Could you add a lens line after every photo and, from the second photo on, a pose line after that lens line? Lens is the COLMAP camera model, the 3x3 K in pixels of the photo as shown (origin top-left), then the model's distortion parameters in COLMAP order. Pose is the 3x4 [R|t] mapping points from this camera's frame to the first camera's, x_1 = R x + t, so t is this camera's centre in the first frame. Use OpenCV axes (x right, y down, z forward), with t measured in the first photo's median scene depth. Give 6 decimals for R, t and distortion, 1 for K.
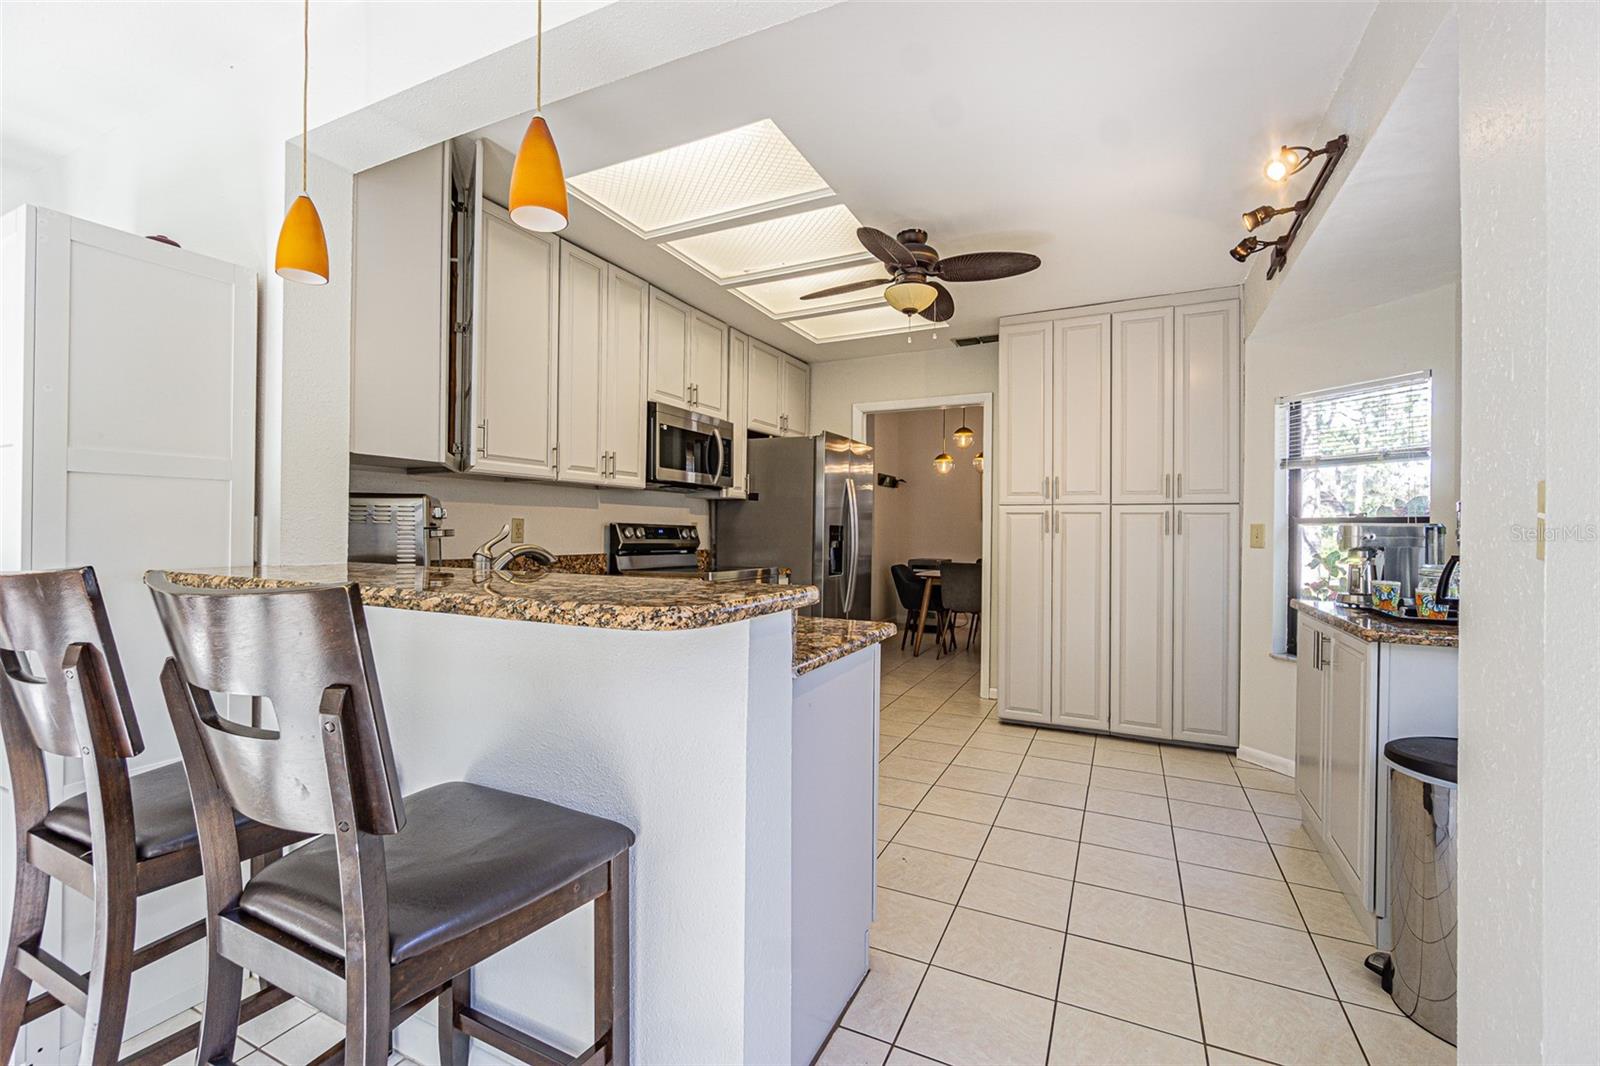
lens RADIAL K [[696.2, 0, 781.2], [0, 696.2, 522.5], [0, 0, 1]] dist [-0.007001, 0.000632]
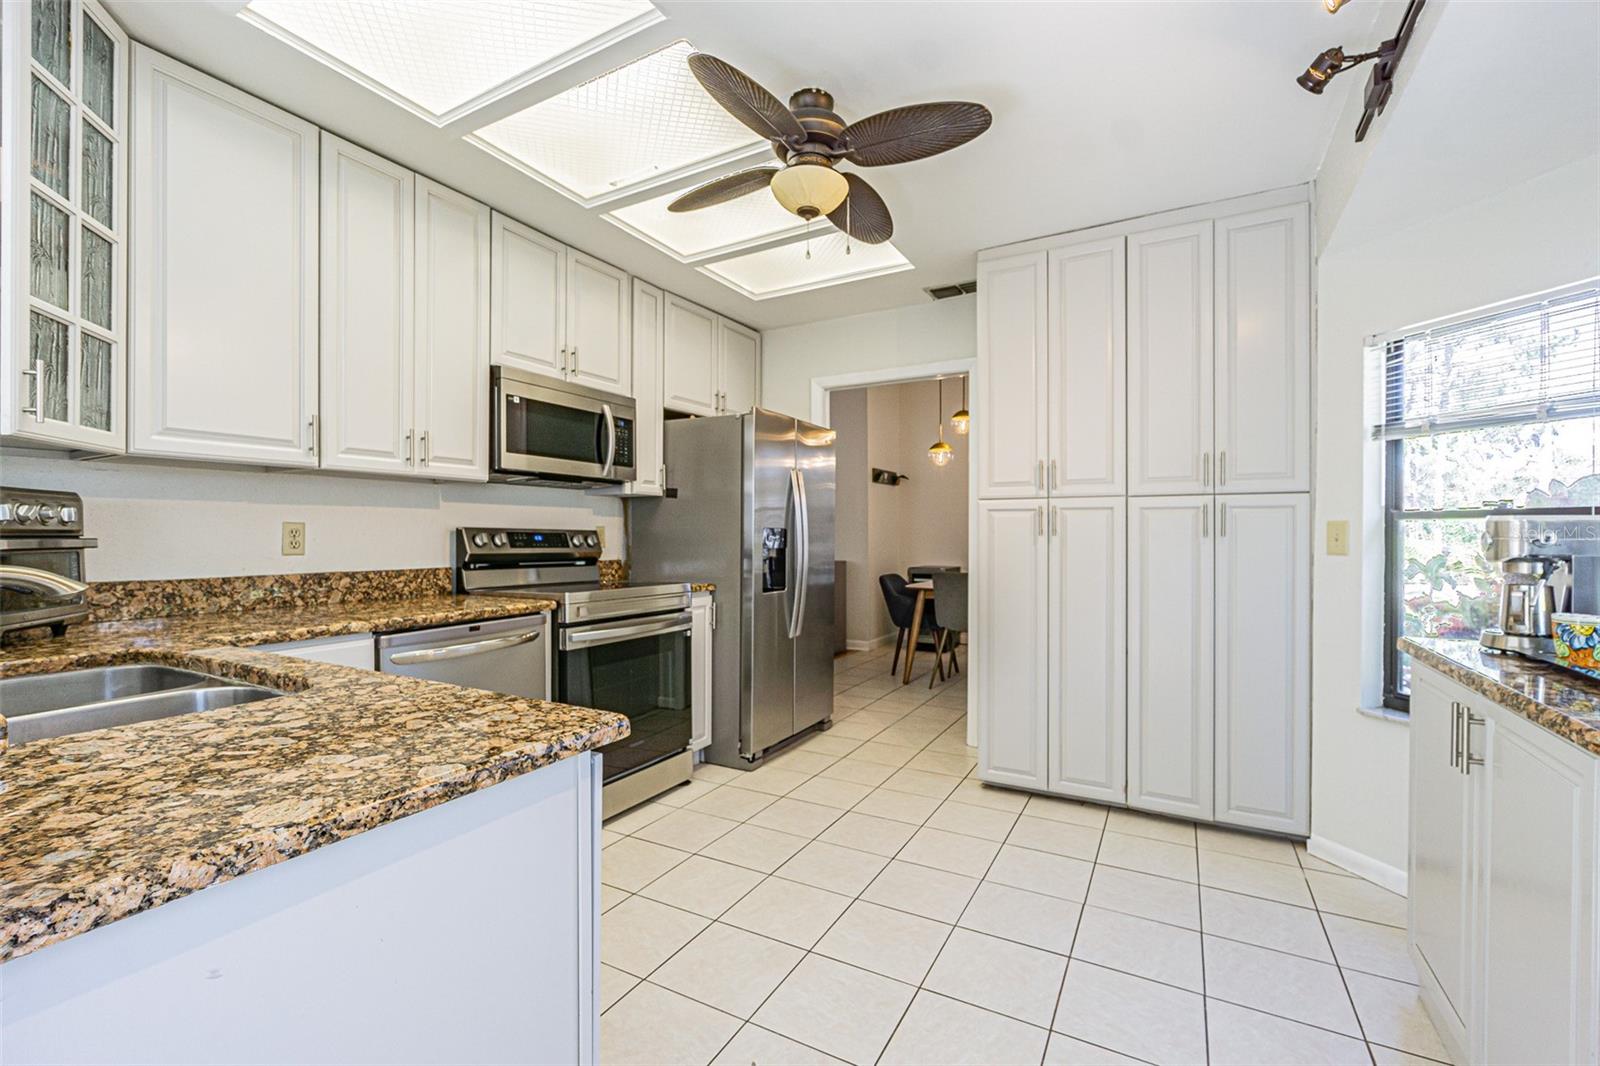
lens RADIAL K [[696.2, 0, 787.1], [0, 696.2, 531.0], [0, 0, 1]] dist [-0.007001, 0.000632]
pose [[0.998551, -0.008566, -0.053130, 0.160315], [0.008922, 0.999939, 0.006474, 0.002793], [0.053071, -0.006939, 0.998567, 0.257651]]
